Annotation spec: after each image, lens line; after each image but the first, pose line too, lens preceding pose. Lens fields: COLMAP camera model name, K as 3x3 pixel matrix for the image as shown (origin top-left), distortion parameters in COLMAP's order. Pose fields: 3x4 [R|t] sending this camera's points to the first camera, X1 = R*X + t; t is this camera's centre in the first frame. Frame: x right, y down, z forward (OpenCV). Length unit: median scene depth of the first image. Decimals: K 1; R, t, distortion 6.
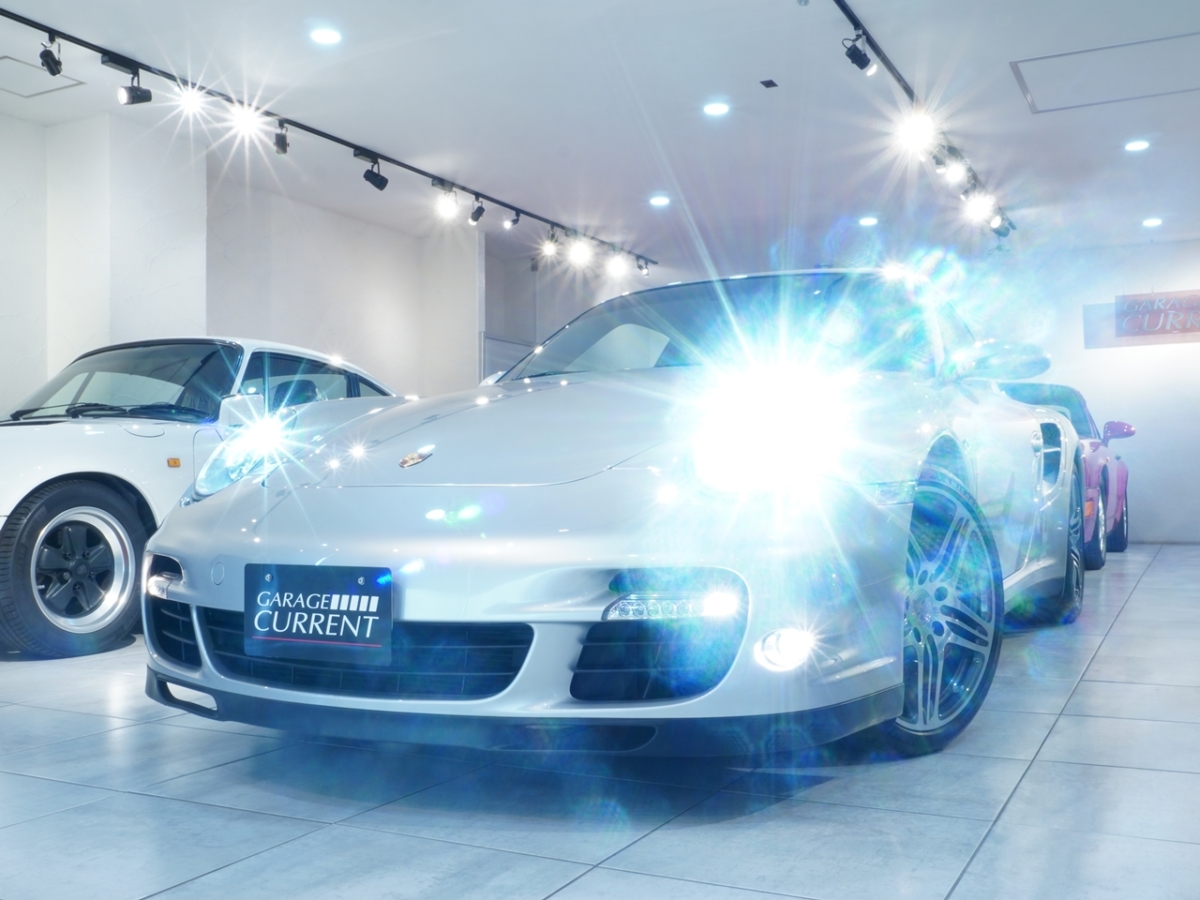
lens RADIAL K [[1112.9, 0, 600.0], [0, 1112.9, 450.0], [0, 0, 1]] dist [-0.005164, -0.001429]
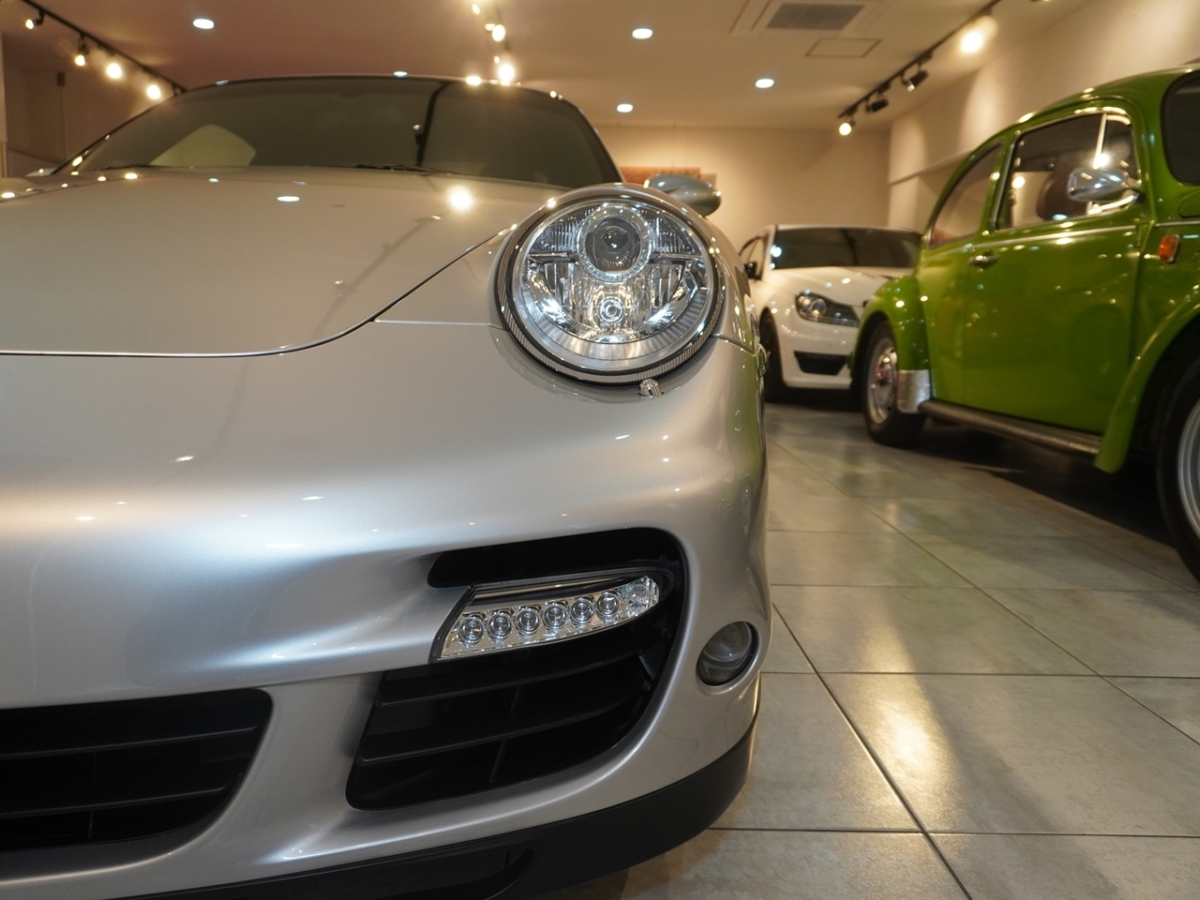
lens RADIAL K [[898.3, 0, 600.0], [0, 898.3, 450.0], [0, 0, 1]] dist [-0.027016, -0.004695]
pose [[0.888677, -0.043413, 0.456474, -0.133600], [-0.042279, 0.983509, 0.175848, 0.002906], [-0.456580, -0.175571, 0.872186, 0.884356]]
